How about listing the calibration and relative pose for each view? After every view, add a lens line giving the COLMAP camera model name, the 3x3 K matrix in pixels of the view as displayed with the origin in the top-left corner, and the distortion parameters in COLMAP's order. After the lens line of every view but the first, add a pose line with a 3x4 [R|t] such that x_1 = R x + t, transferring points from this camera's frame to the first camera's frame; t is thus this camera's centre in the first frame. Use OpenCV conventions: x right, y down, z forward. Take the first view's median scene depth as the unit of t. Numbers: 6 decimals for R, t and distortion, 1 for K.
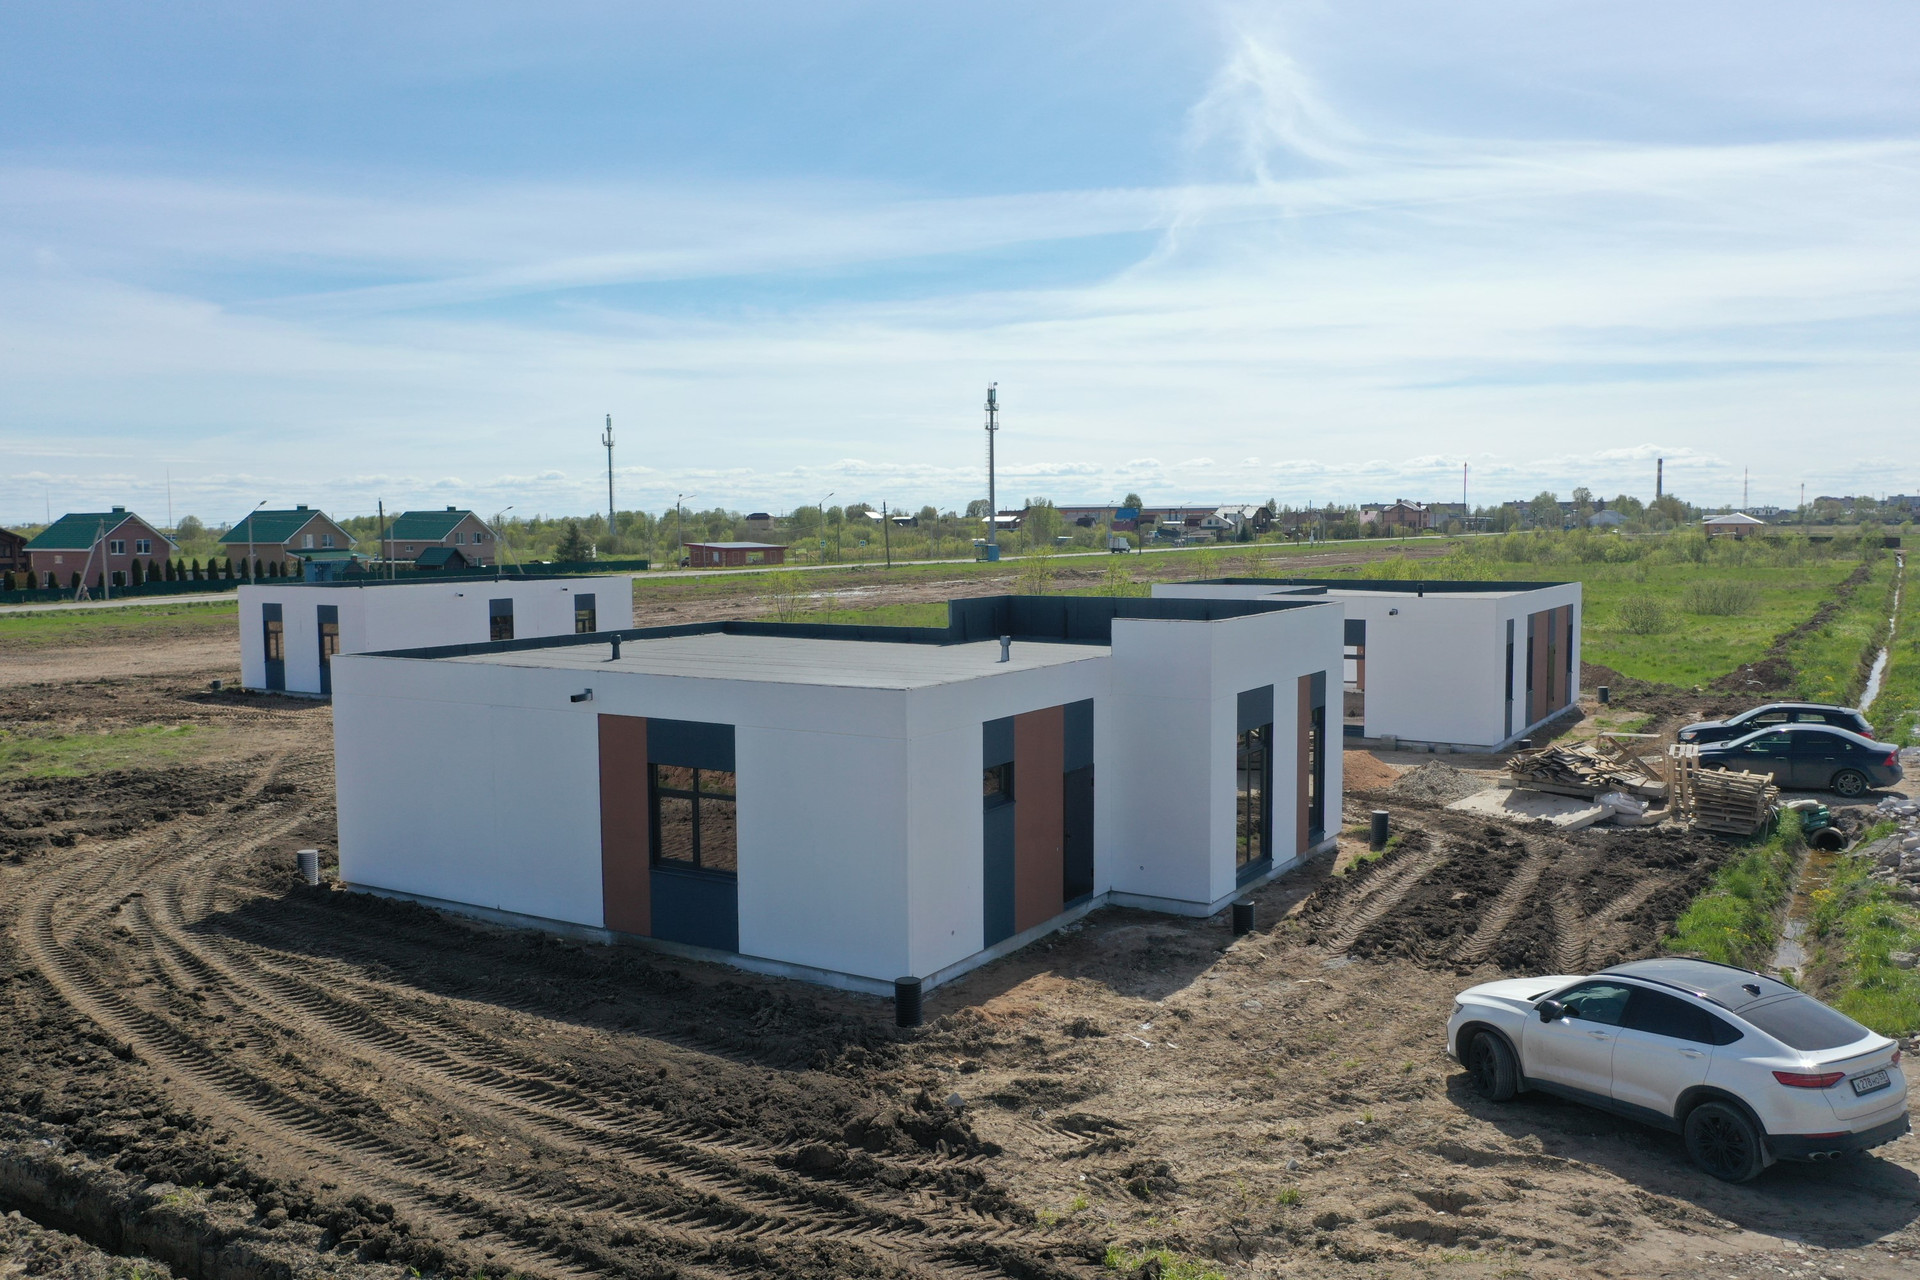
lens RADIAL K [[1520.3, 0, 959.1], [0, 1520.3, 645.8], [0, 0, 1]] dist [-0.003813, 0.001108]
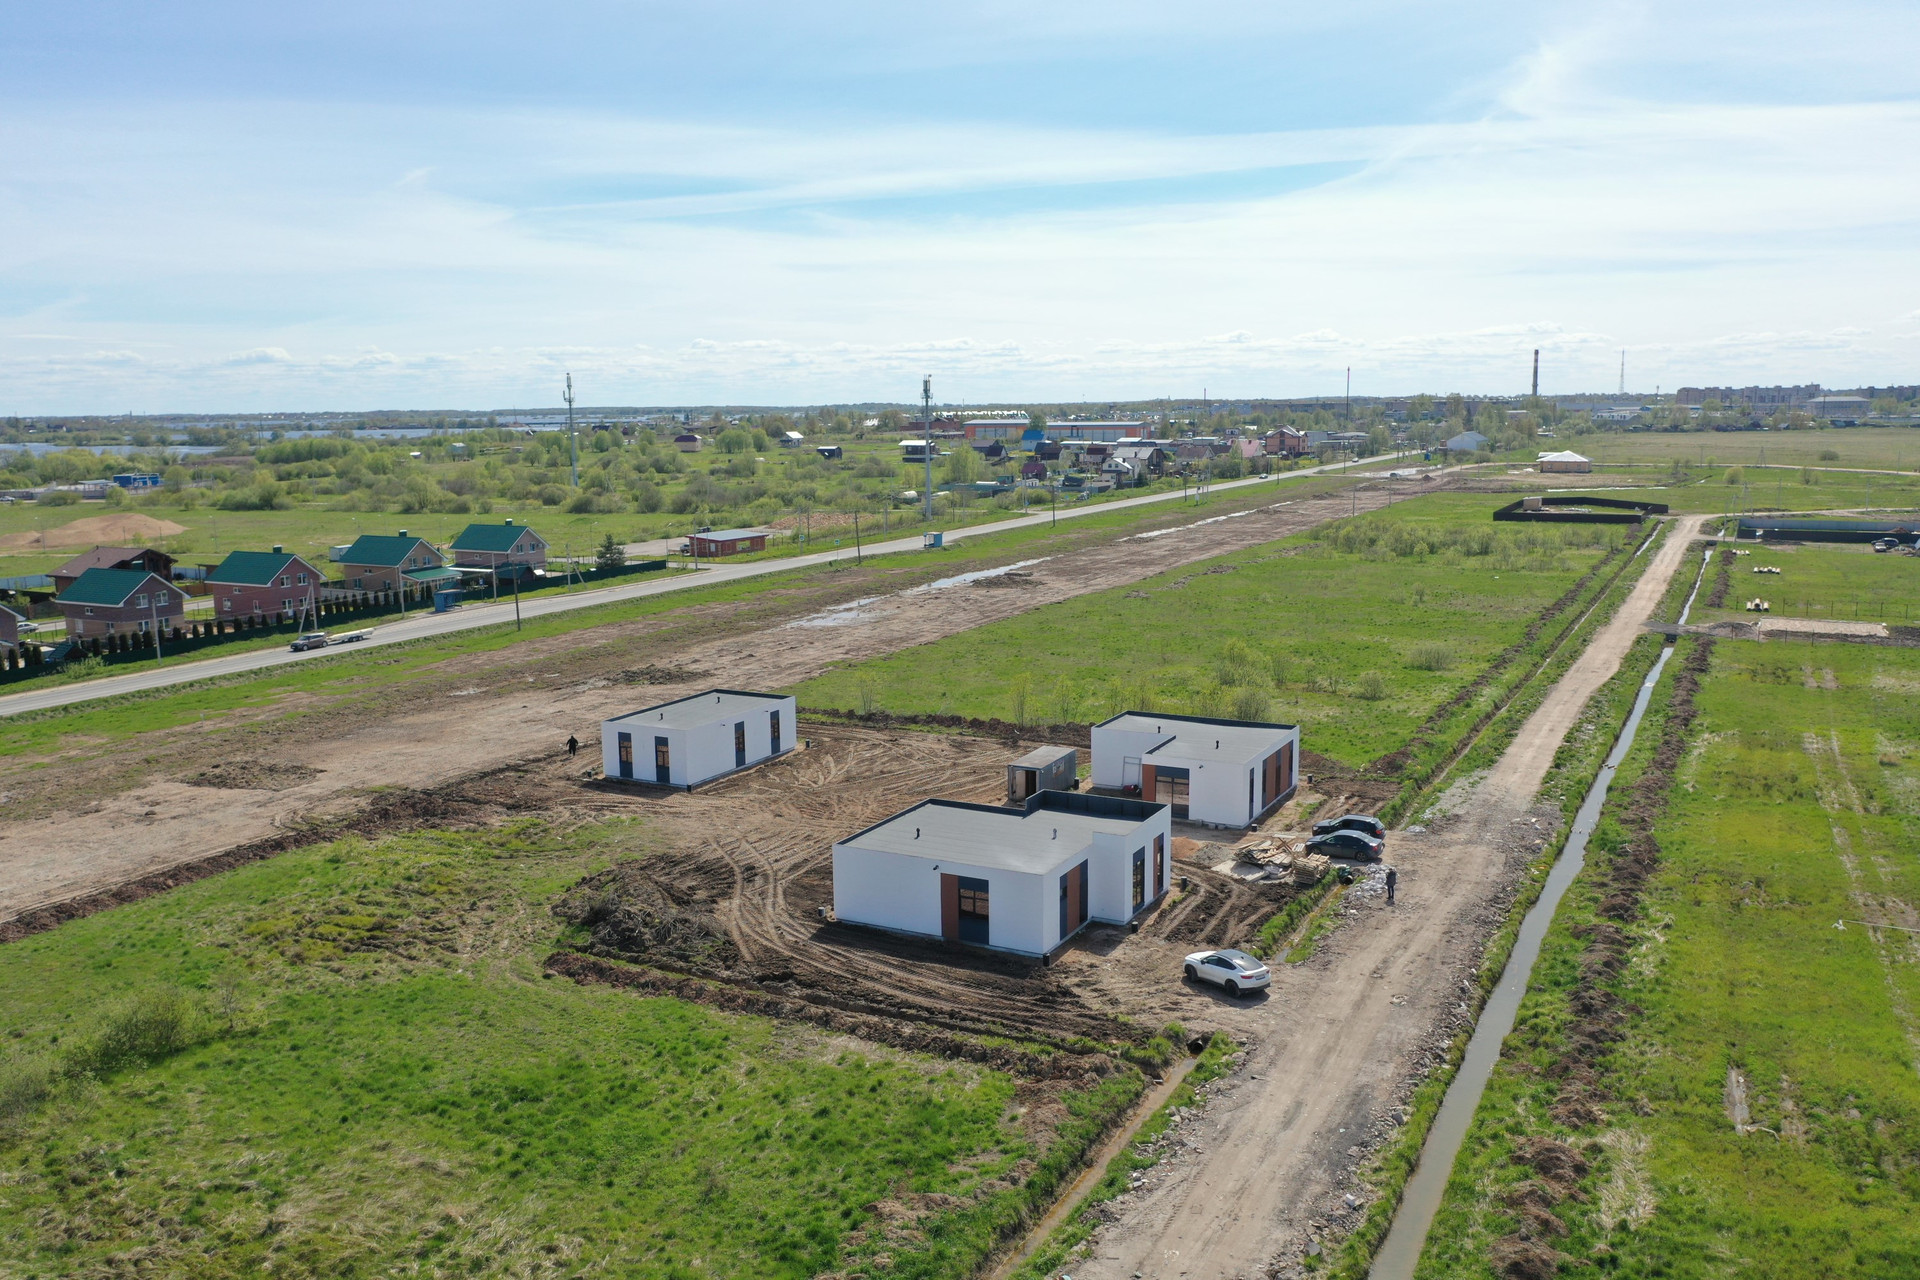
lens RADIAL K [[1520.3, 0, 959.1], [0, 1520.3, 645.8], [0, 0, 1]] dist [-0.003813, 0.001108]
pose [[0.997744, -0.014942, 0.065445, -0.305441], [0.009666, 0.996731, 0.080209, -0.533354], [-0.066429, -0.079395, 0.994627, -1.684761]]
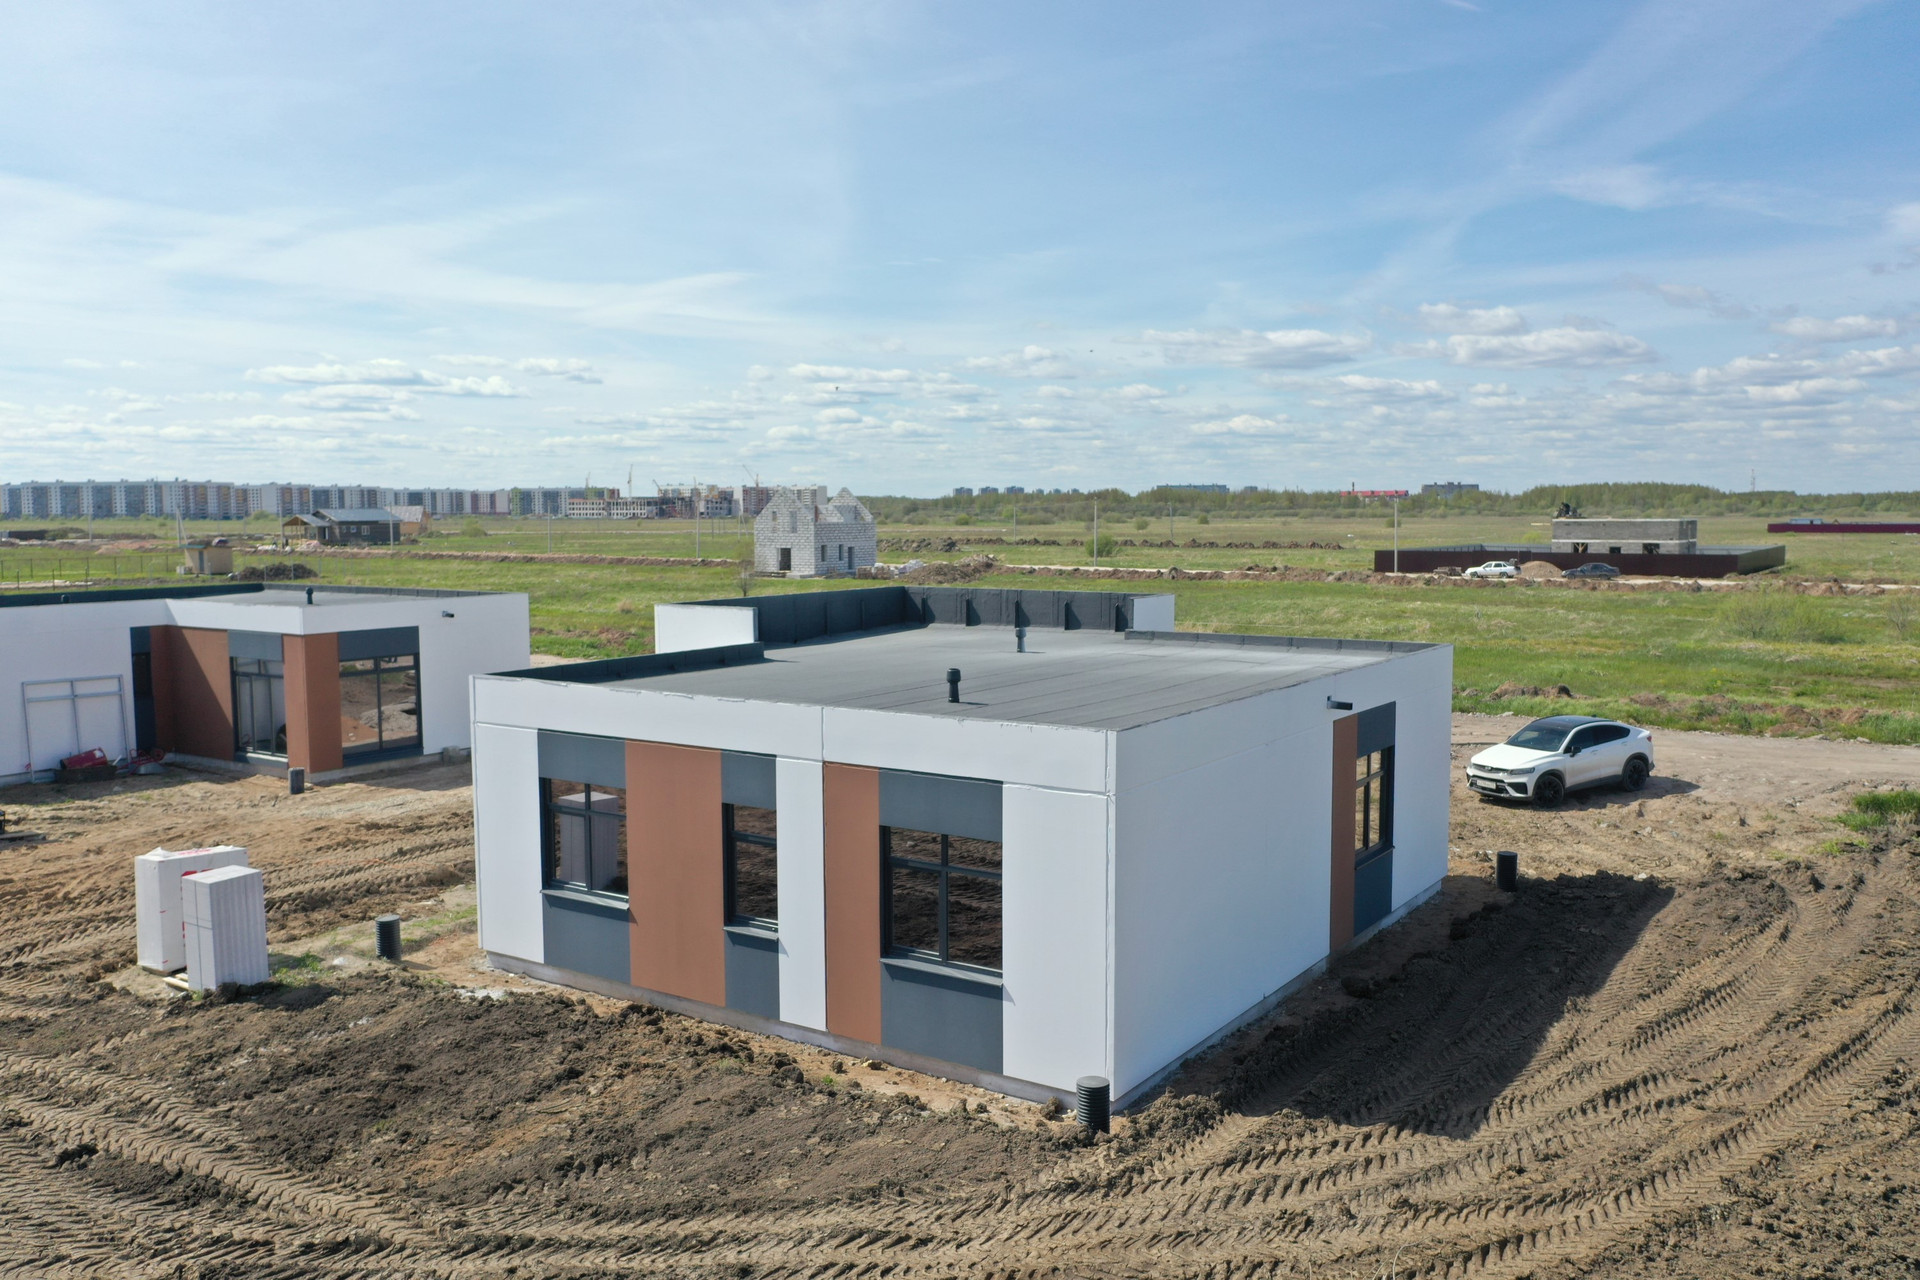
lens RADIAL K [[1526.1, 0, 963.5], [0, 1526.1, 640.4], [0, 0, 1]] dist [-0.009071, -0.004663]
pose [[0.033354, -0.077515, 0.996433, -0.873668], [0.082477, 0.993801, 0.074549, -0.068592], [-0.996035, 0.079696, 0.039540, 0.889362]]
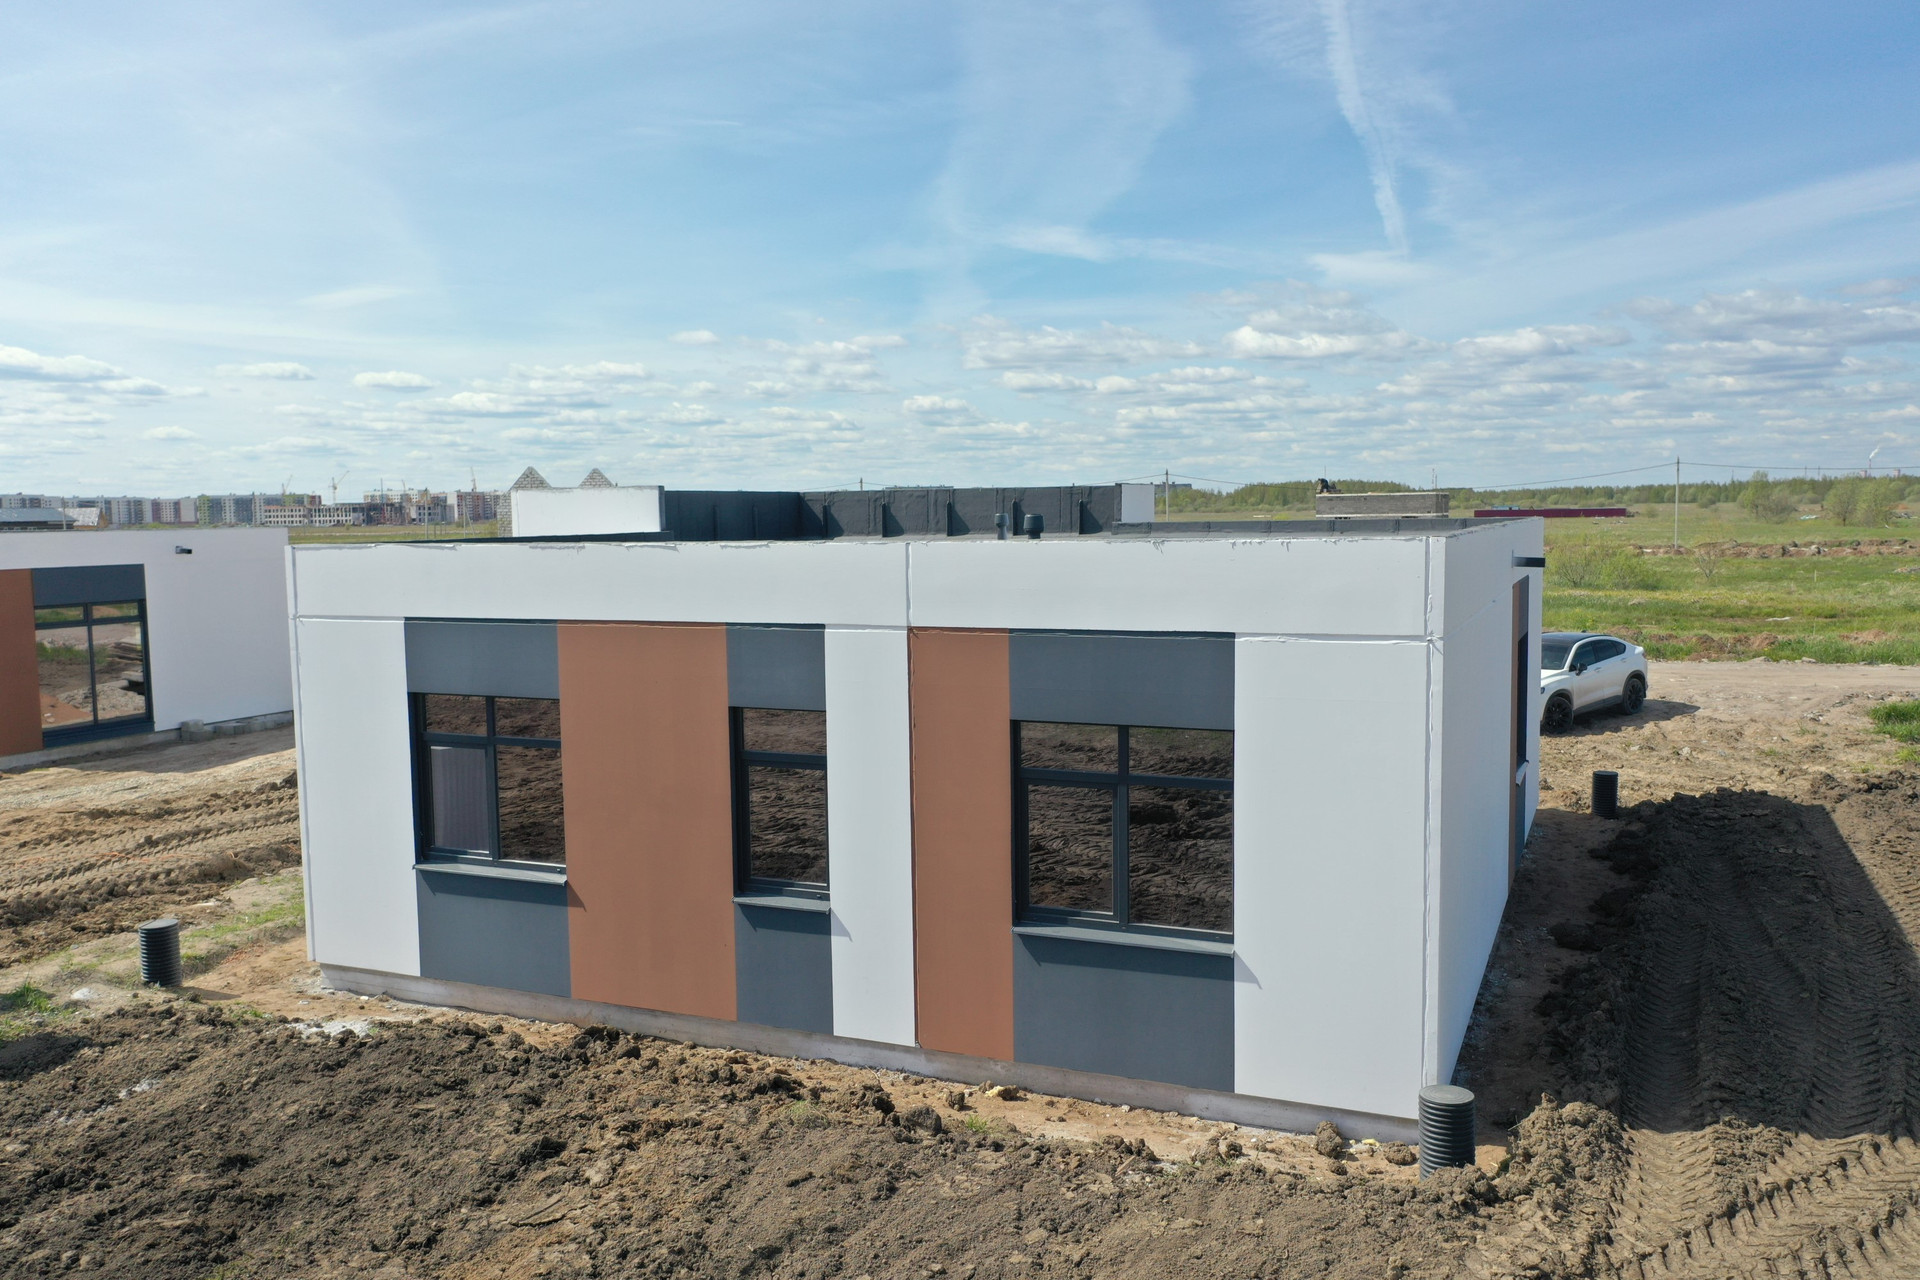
lens RADIAL K [[1522.1, 0, 961.9], [0, 1522.1, 632.4], [0, 0, 1]] dist [-0.003969, 0.001133]
pose [[-0.143654, -0.068393, 0.987262, -0.667208], [0.094168, 0.992138, 0.082433, -0.011277], [-0.985137, 0.104810, -0.136084, 1.009959]]
